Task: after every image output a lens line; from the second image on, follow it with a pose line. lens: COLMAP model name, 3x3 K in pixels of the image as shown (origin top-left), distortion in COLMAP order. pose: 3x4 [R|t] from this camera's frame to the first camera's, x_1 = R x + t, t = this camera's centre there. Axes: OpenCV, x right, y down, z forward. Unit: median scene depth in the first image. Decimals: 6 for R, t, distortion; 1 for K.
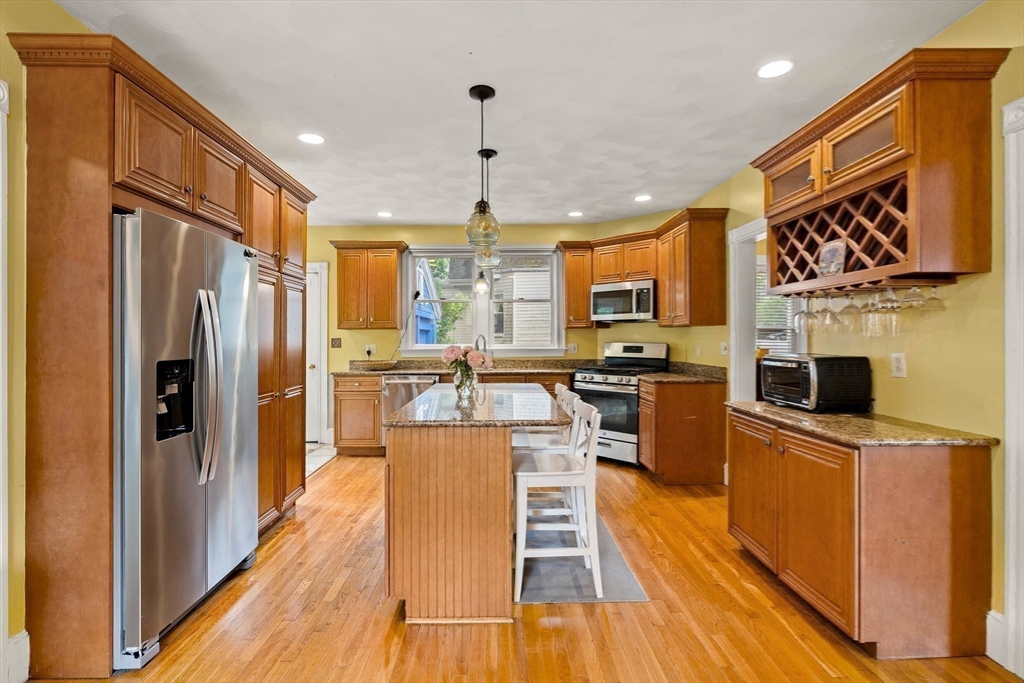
lens RADIAL K [[488.0, 0, 510.9], [0, 488.0, 338.3], [0, 0, 1]] dist [-0.001905, 0.000995]
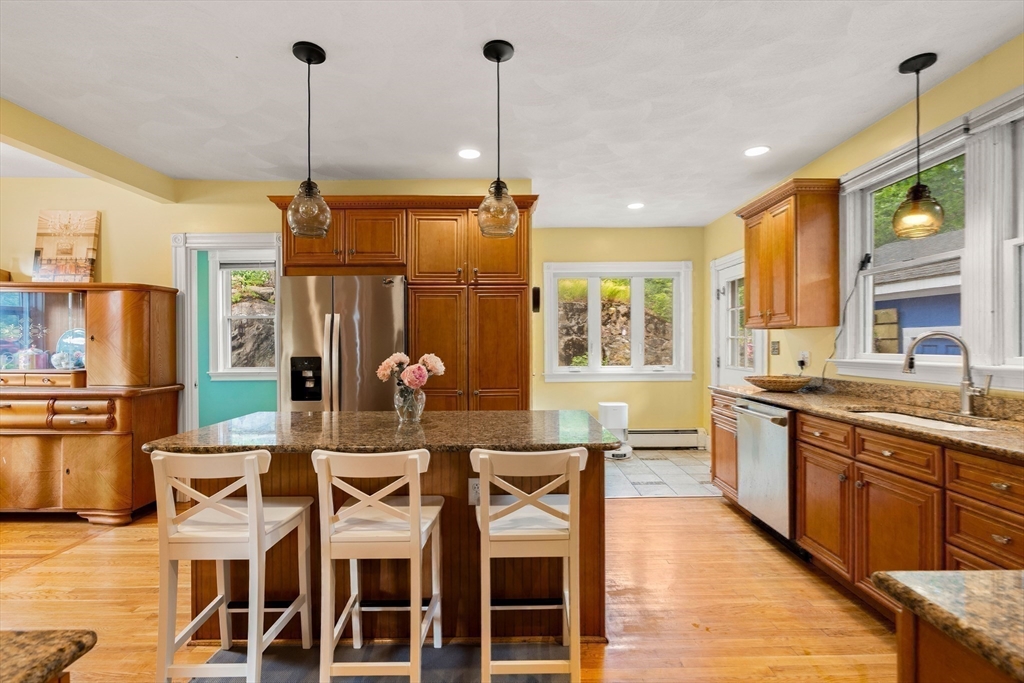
lens RADIAL K [[471.4, 0, 505.8], [0, 471.4, 341.8], [0, 0, 1]] dist [-0.001720, 0.000182]
pose [[-0.026667, 0.000066, -0.999644, 0.562157], [0.005811, 0.999983, -0.000089, -0.002616], [0.999627, -0.005811, -0.026667, 1.018605]]
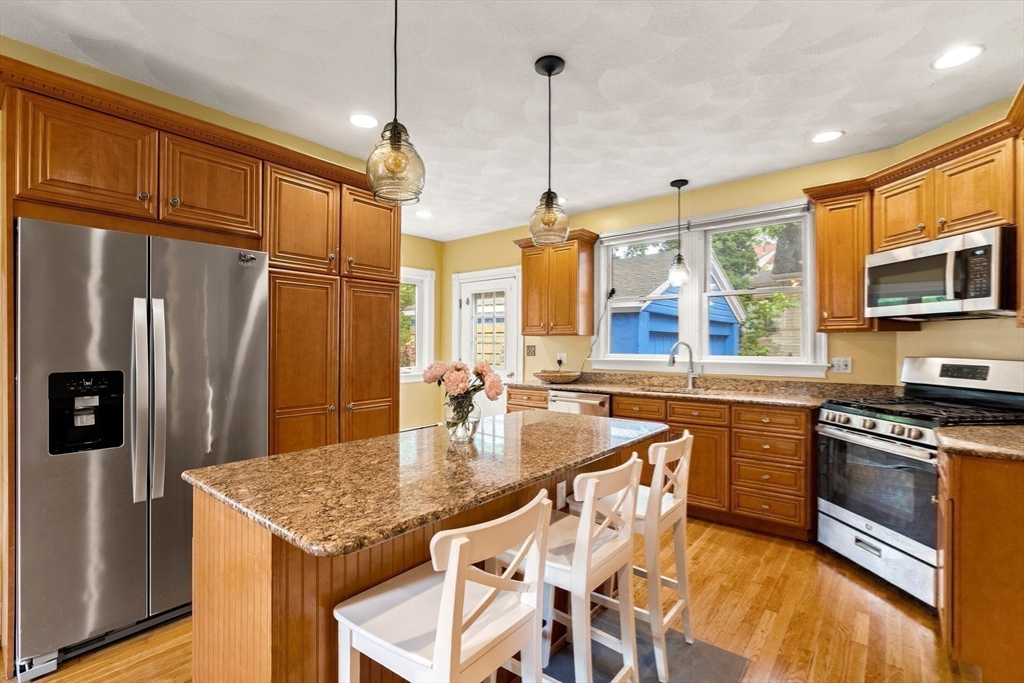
lens RADIAL K [[470.1, 0, 512.0], [0, 470.1, 341.5], [0, 0, 1]] dist [-0.000212, 0.000973]
pose [[0.756205, 0.001174, -0.654334, 0.326495], [-0.003463, 0.999992, -0.002207, -0.009210], [0.654326, 0.003935, 0.756203, 0.490791]]
